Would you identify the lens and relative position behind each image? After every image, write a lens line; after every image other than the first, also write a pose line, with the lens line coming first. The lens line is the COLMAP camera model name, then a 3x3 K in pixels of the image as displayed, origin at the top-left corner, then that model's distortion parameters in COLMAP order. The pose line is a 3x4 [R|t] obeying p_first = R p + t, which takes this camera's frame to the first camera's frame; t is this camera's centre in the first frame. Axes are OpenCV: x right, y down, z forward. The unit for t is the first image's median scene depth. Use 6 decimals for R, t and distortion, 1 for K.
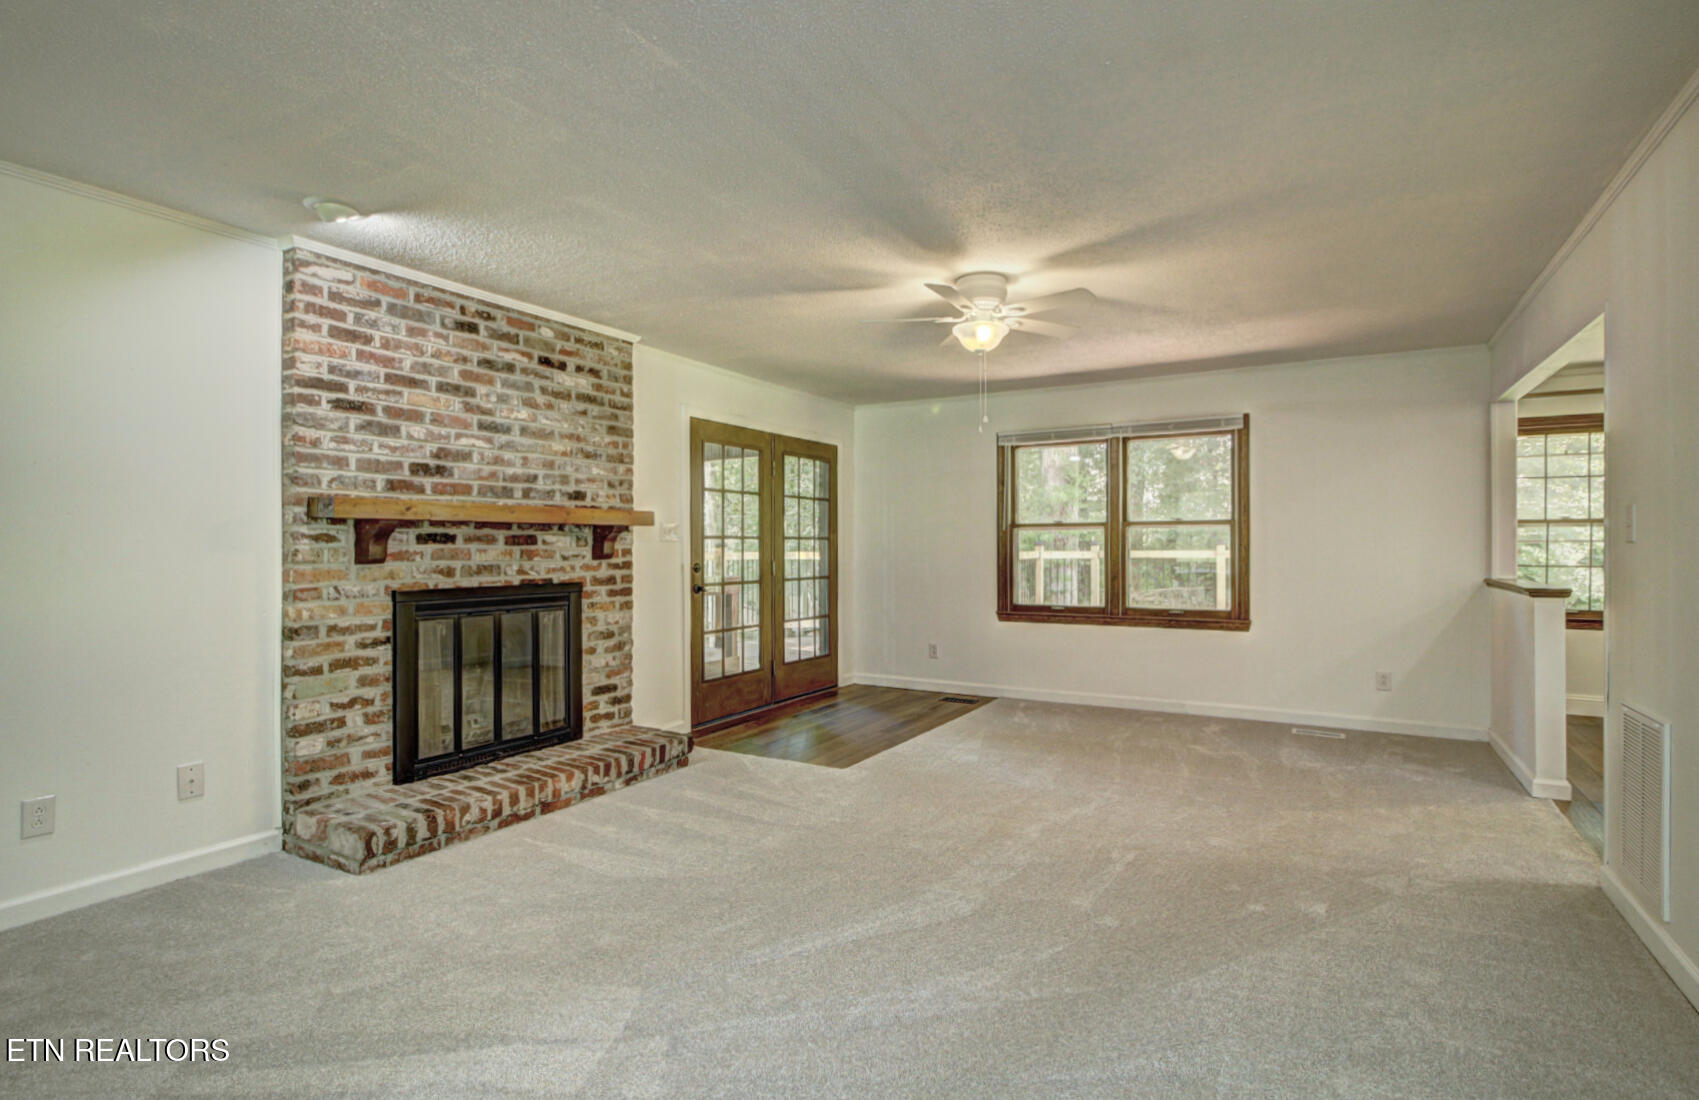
lens RADIAL K [[842.2, 0, 849.5], [0, 842.2, 550.0], [0, 0, 1]] dist [0.002228, 0.000328]
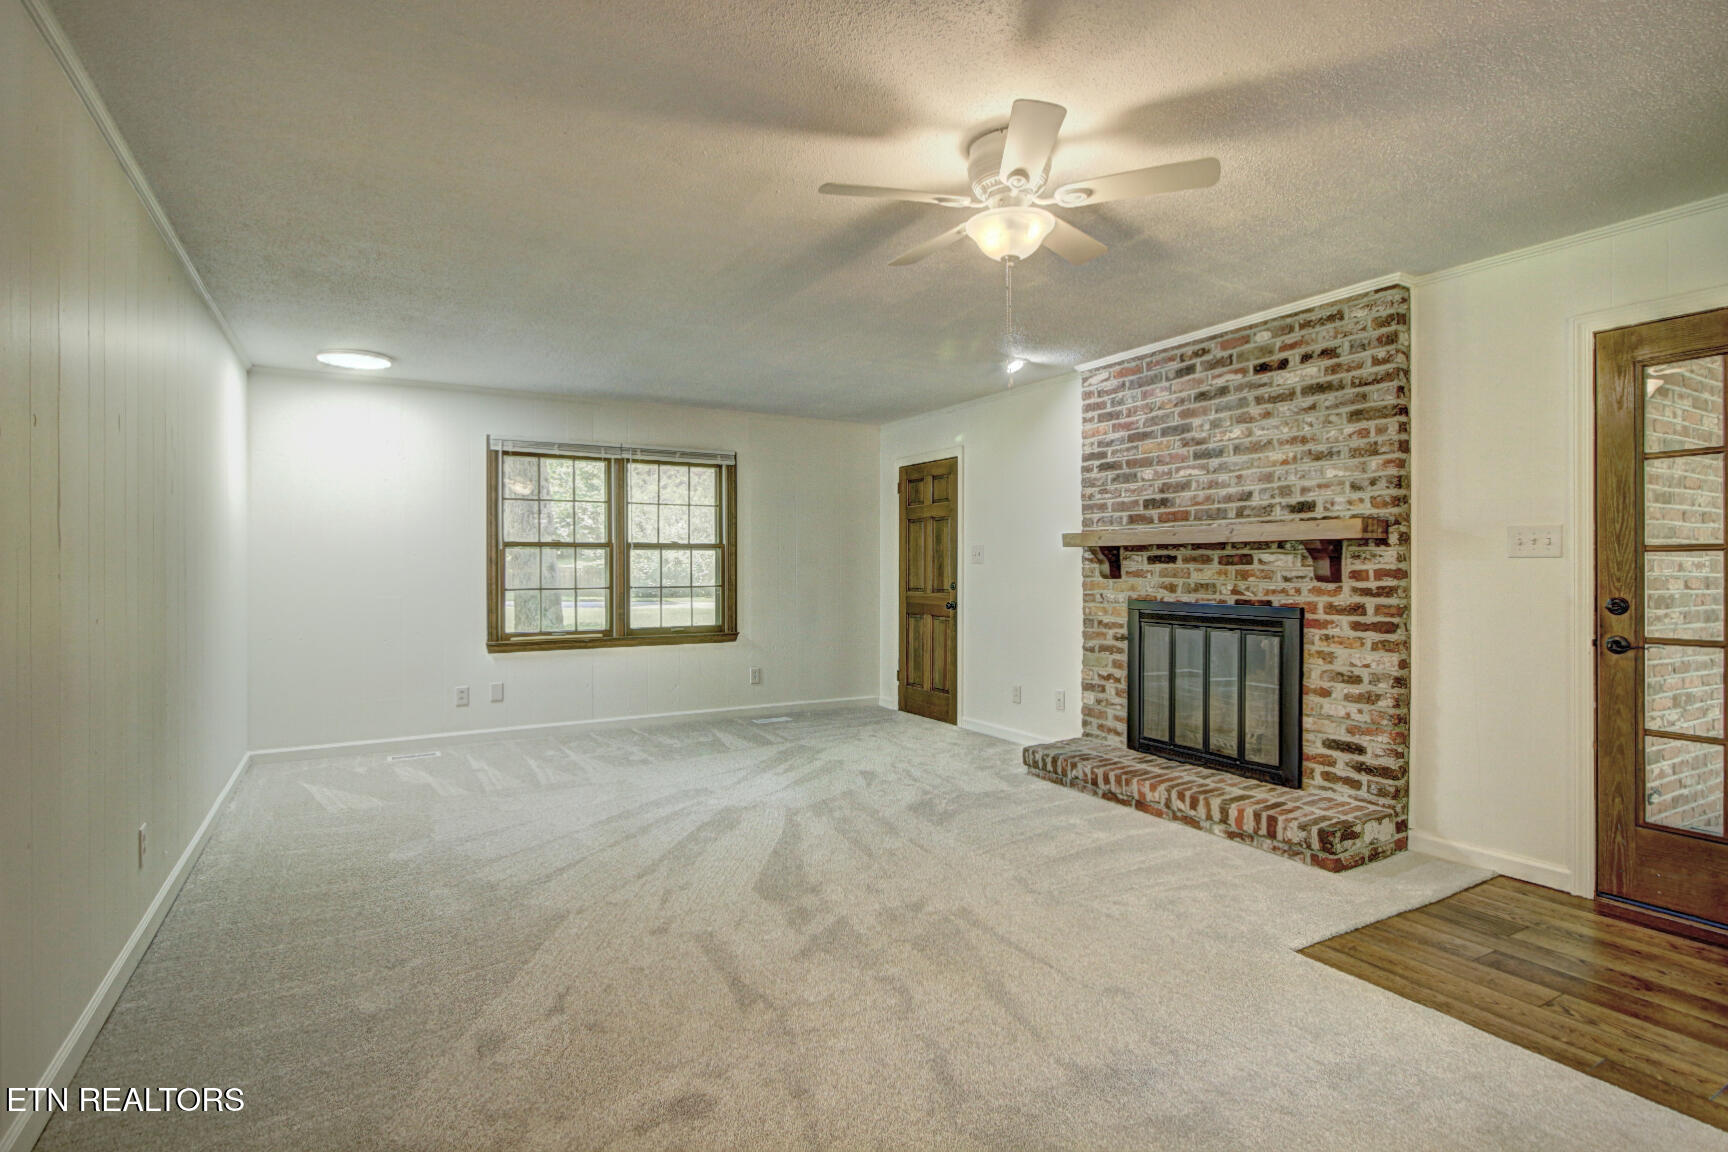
lens RADIAL K [[843.0, 0, 857.9], [0, 843.0, 570.8], [0, 0, 1]] dist [0.023995, 0.000070]
pose [[-0.495007, 0.004712, -0.868876, 0.712676], [-0.003895, 0.999963, 0.007643, -0.004652], [0.868880, 0.007167, -0.494971, 1.128995]]
